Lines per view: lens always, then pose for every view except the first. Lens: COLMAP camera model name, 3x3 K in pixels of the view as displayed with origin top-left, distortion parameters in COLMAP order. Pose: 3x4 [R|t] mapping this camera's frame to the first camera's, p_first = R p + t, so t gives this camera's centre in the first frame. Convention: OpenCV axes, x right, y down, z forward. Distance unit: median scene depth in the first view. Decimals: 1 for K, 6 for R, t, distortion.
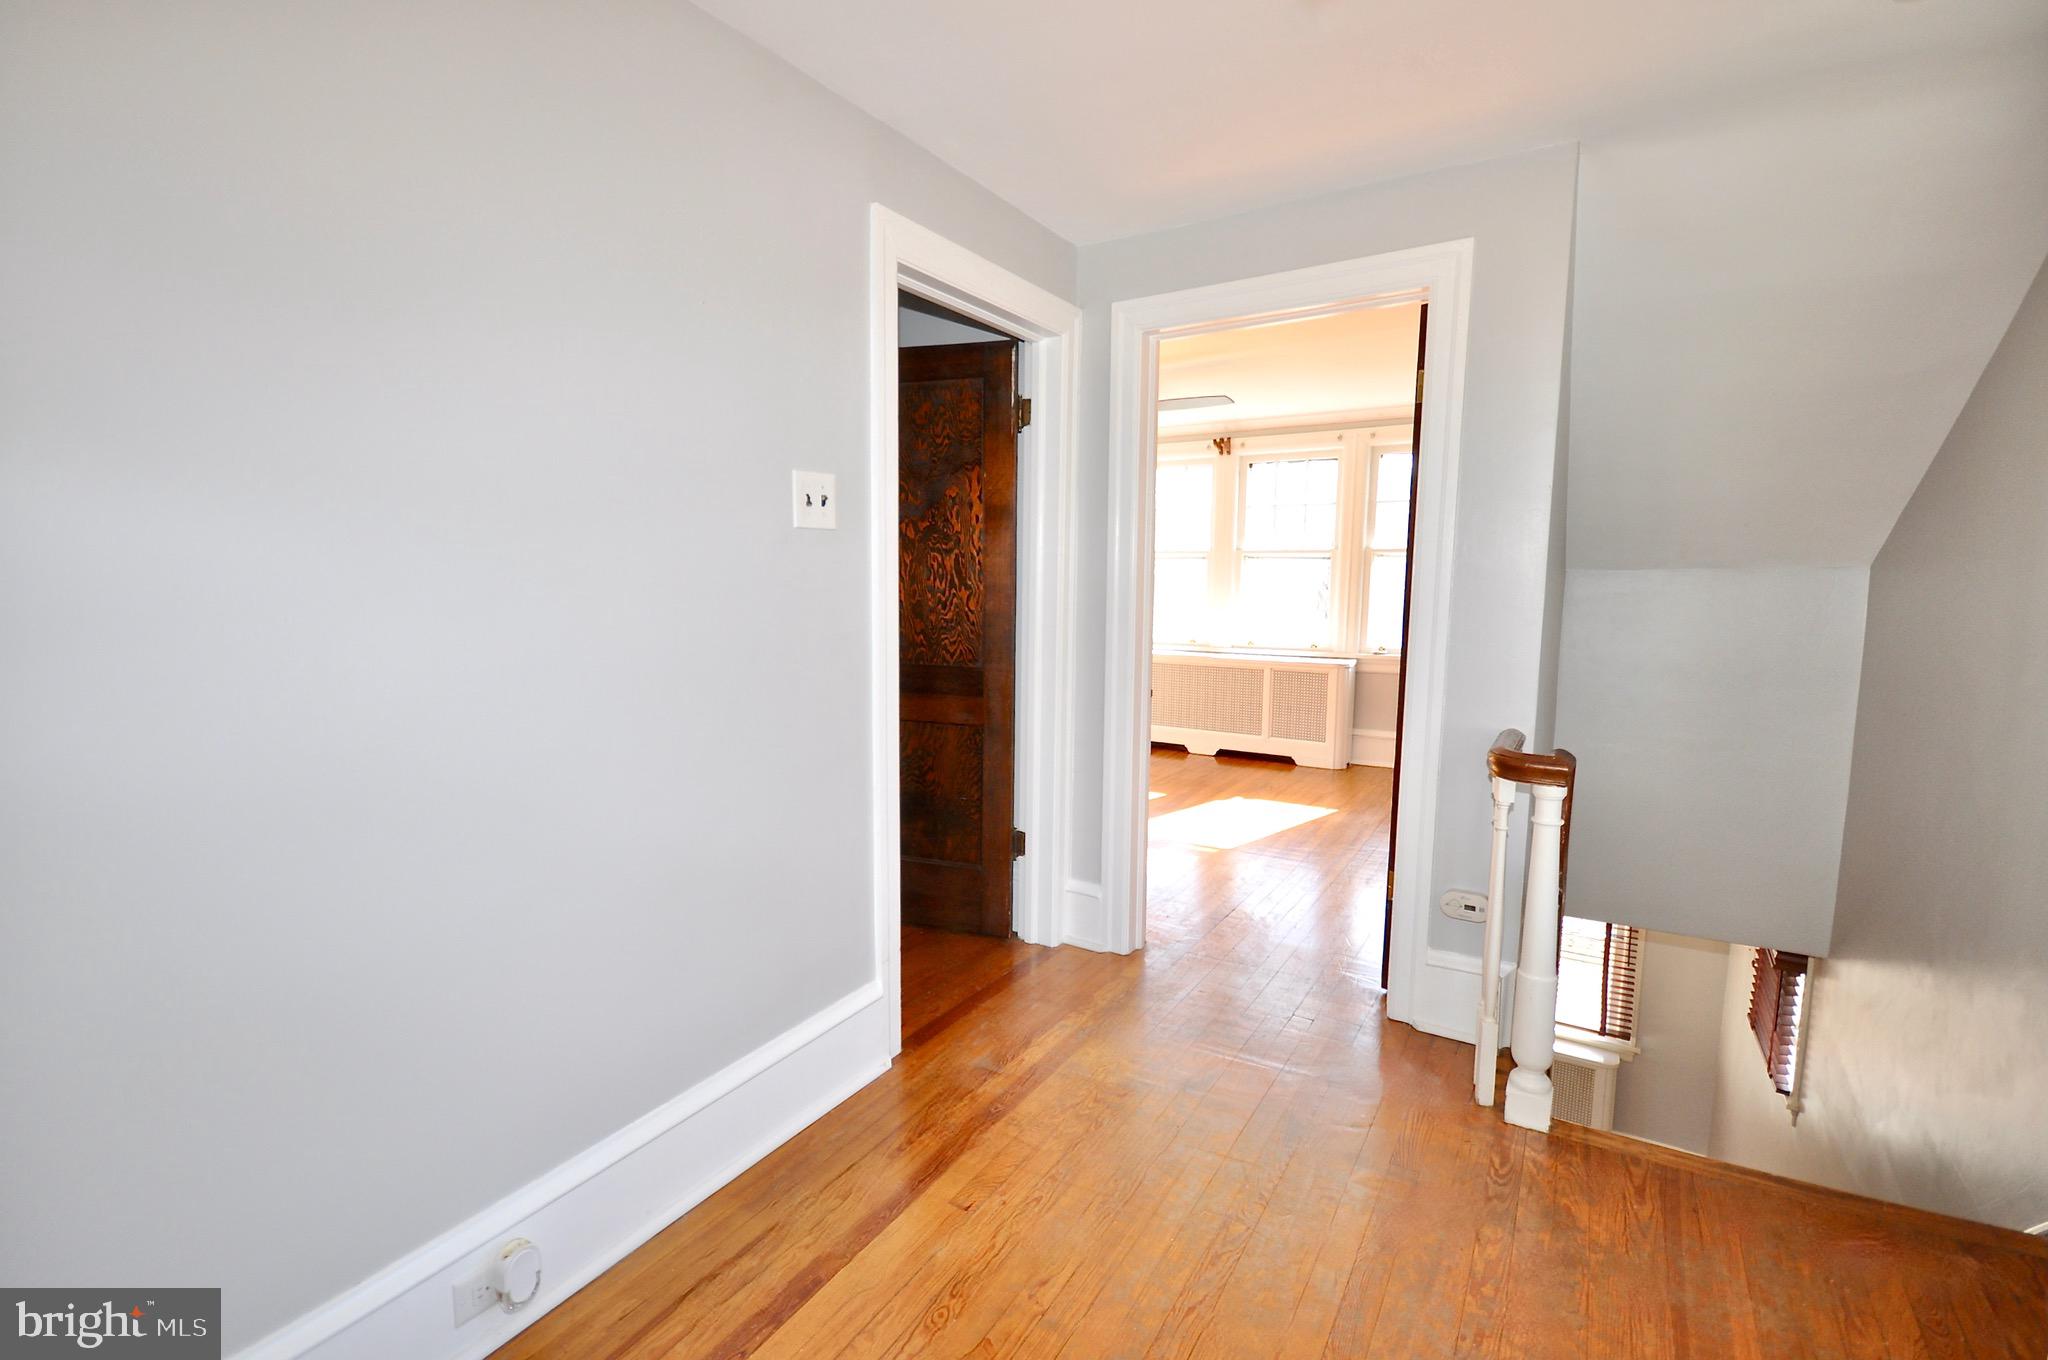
lens RADIAL K [[903.6, 0, 1017.5], [0, 903.6, 676.1], [0, 0, 1]] dist [-0.000831, -0.000568]
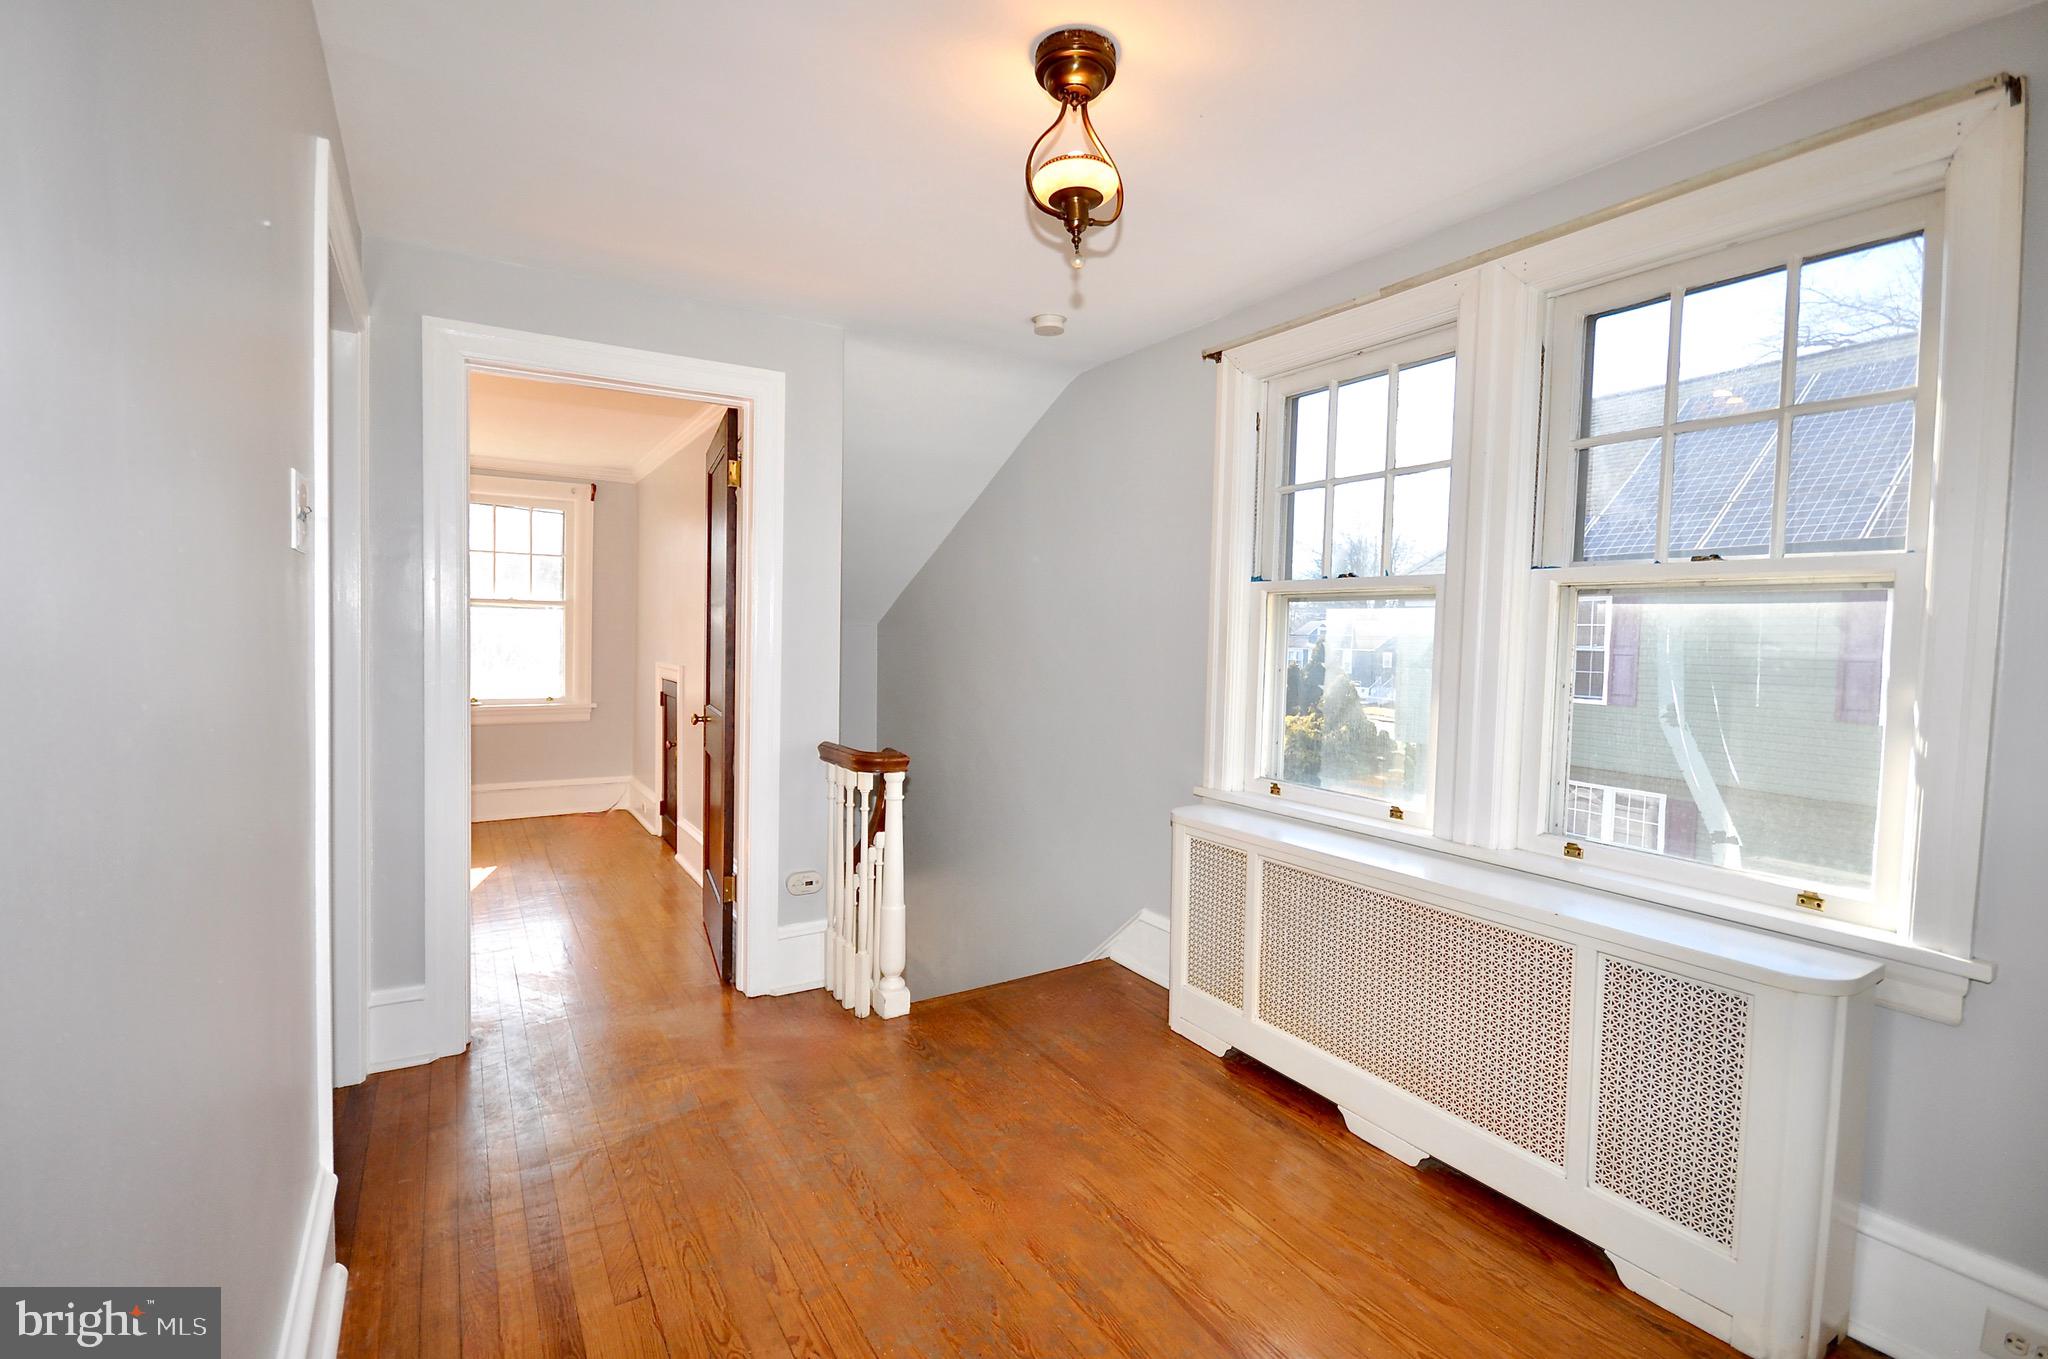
lens RADIAL K [[903.6, 0, 1017.5], [0, 903.6, 675.6], [0, 0, 1]] dist [-0.000831, -0.000568]
pose [[0.432081, -0.022056, 0.901565, -0.572684], [0.078360, 0.996838, -0.013167, 0.000356], [-0.898424, 0.076336, 0.432443, 0.165179]]
